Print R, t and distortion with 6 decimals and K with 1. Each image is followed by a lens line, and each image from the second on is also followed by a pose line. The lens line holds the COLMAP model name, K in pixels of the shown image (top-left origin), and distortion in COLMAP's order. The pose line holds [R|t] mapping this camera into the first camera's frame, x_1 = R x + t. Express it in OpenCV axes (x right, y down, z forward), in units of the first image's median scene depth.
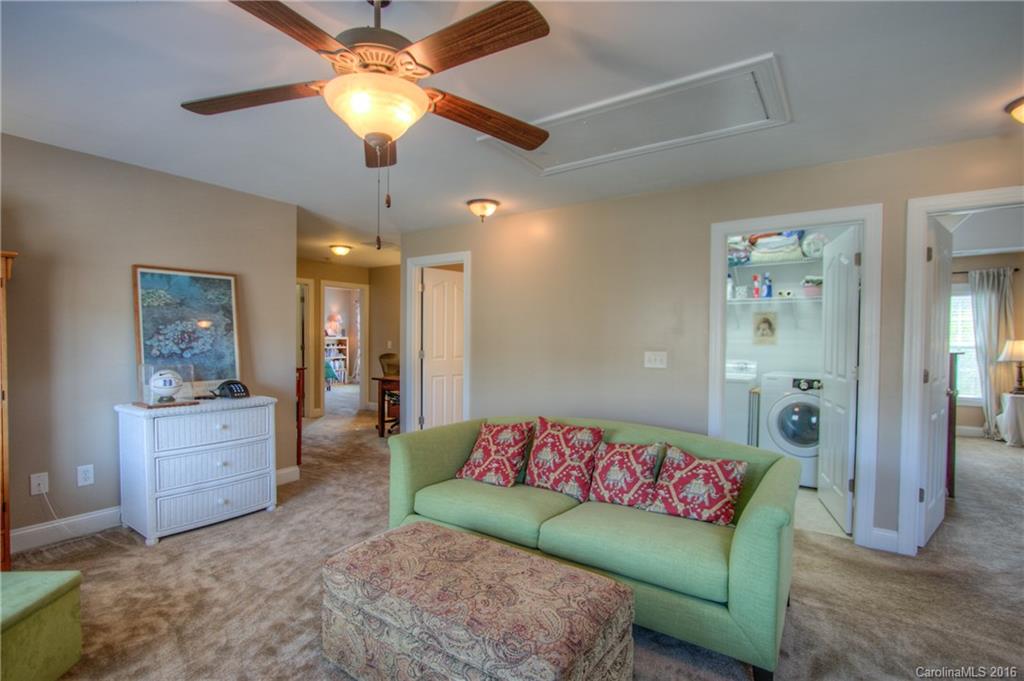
lens RADIAL K [[487.7, 0, 509.8], [0, 487.7, 340.7], [0, 0, 1]] dist [-0.019160, 0.000399]
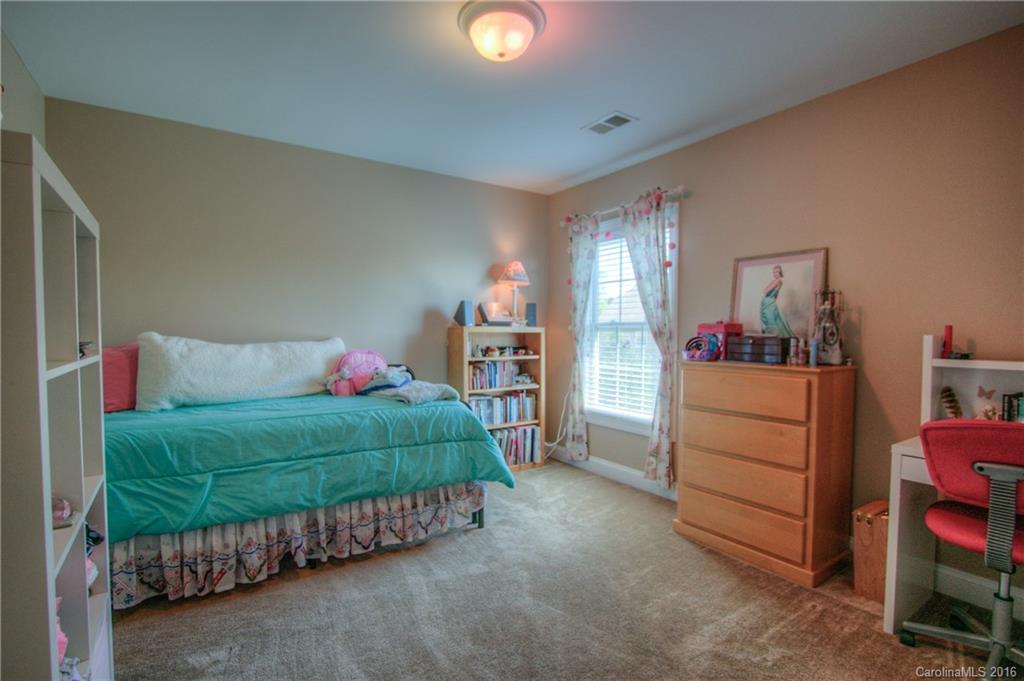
lens RADIAL K [[487.7, 0, 513.1], [0, 487.7, 341.5], [0, 0, 1]] dist [-0.019160, 0.000399]
pose [[0.931505, 0.007999, -0.363641, -0.231890], [-0.002866, 0.999889, 0.014653, -0.002300], [0.363717, -0.012607, 0.931424, 0.684414]]
